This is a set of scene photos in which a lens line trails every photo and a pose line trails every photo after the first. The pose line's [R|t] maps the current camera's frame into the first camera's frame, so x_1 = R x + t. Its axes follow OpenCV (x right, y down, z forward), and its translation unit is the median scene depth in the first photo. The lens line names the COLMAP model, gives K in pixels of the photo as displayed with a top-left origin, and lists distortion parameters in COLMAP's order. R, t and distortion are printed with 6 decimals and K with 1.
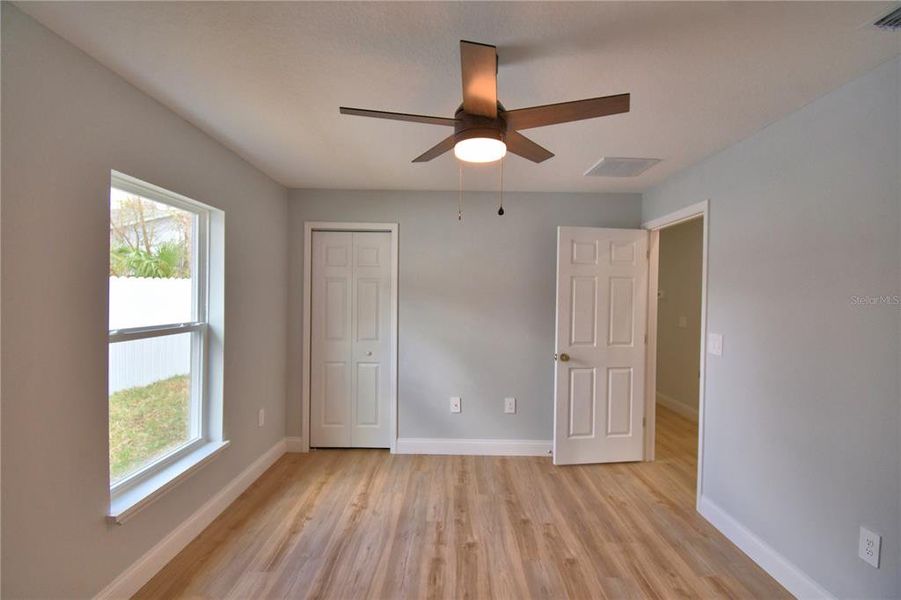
lens RADIAL K [[395.8, 0, 450.4], [0, 395.8, 297.2], [0, 0, 1]] dist [0.006206, -0.015709]
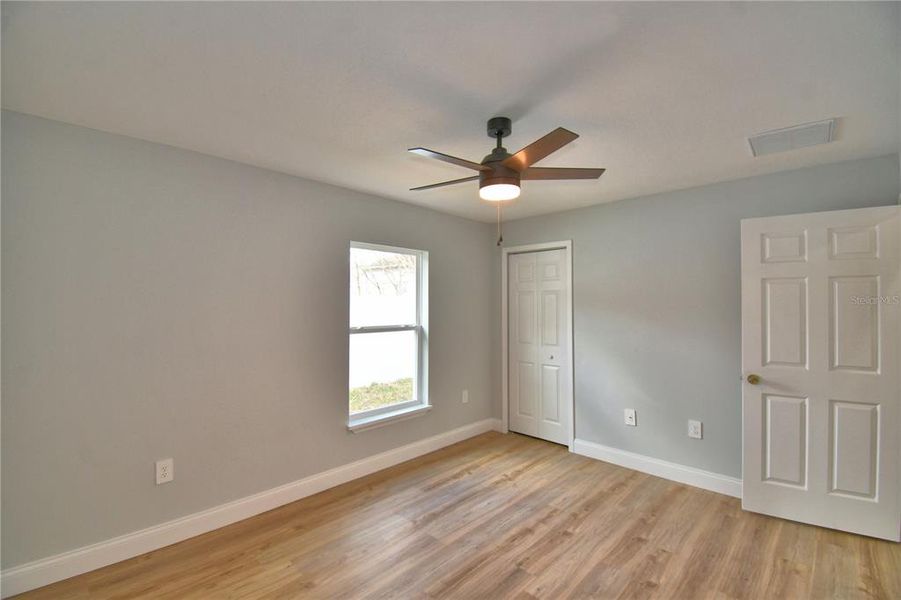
lens RADIAL K [[395.8, 0, 453.1], [0, 395.8, 297.7], [0, 0, 1]] dist [0.006206, -0.015709]
pose [[0.719965, -0.027879, -0.693450, 0.410937], [0.009414, 0.999493, -0.030409, 0.003853], [0.693946, 0.015365, 0.719863, -0.010700]]
